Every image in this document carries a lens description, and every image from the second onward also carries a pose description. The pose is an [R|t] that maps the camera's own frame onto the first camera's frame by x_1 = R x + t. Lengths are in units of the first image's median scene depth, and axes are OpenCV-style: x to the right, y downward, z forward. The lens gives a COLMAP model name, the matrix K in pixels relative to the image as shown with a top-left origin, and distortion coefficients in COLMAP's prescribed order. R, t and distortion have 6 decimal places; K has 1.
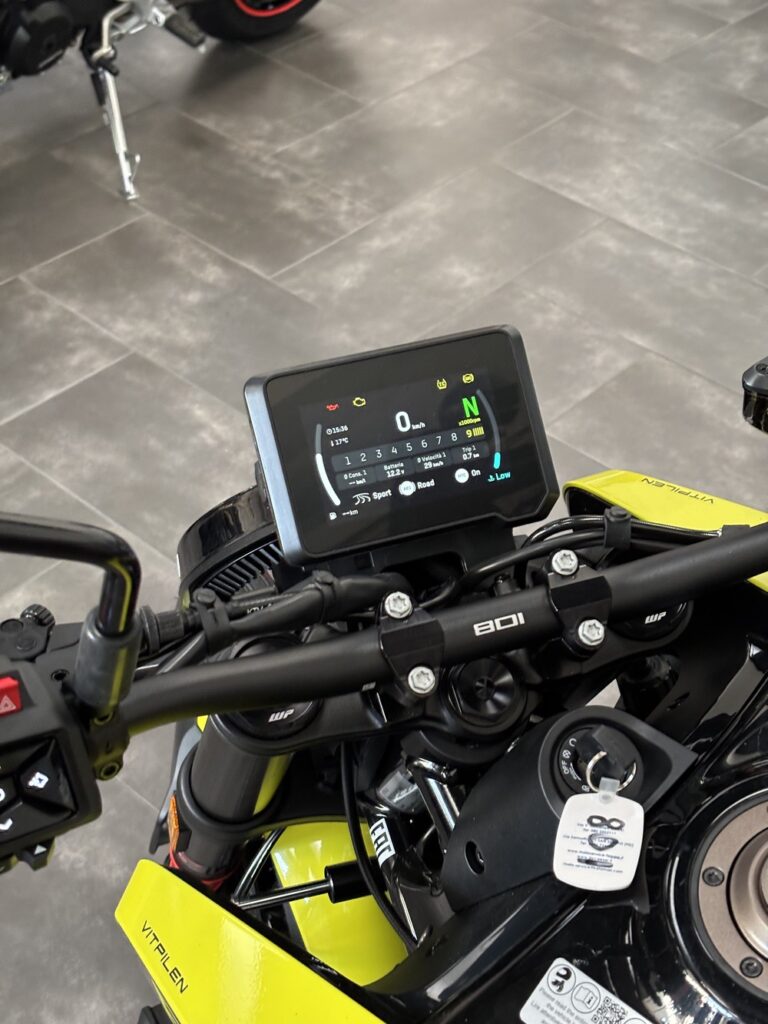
lens RADIAL K [[1561.1, 0, 378.9], [0, 1561.1, 517.1], [0, 0, 1]] dist [0.213253, -0.881681]
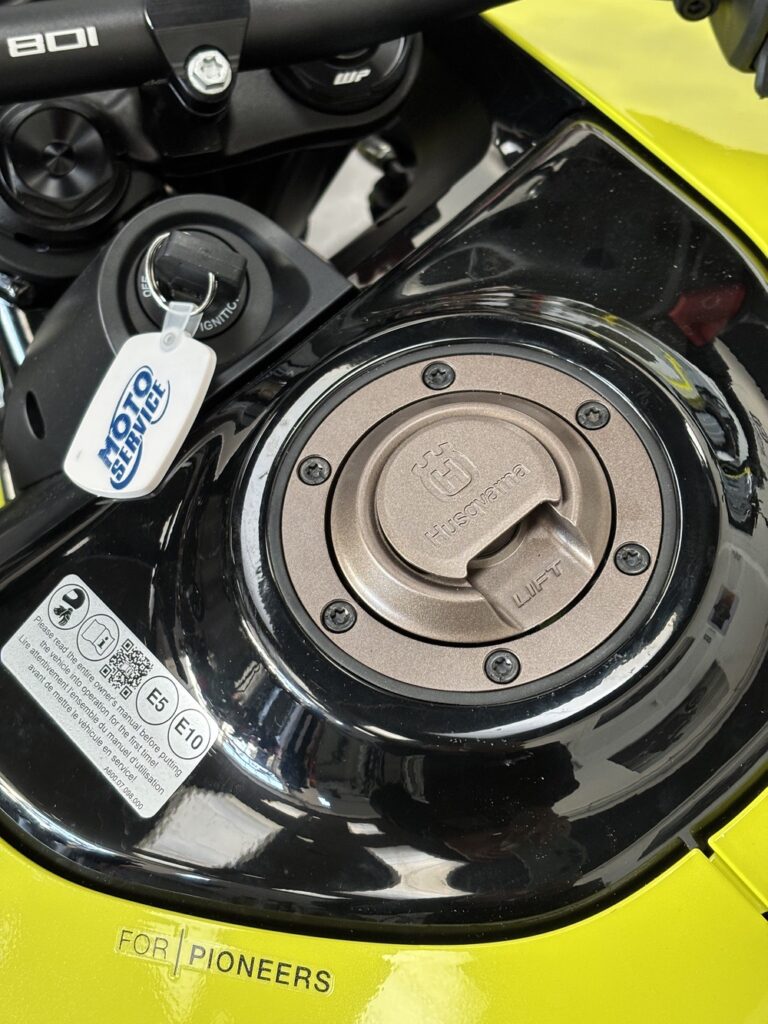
lens RADIAL K [[1561.1, 0, 378.9], [0, 1561.1, 517.1], [0, 0, 1]] dist [0.213253, -0.881681]
pose [[0.995906, 0.082231, 0.037539, 0.212740], [-0.089196, 0.961351, 0.260476, 0.081717], [-0.014669, -0.262757, 0.964750, 0.396185]]
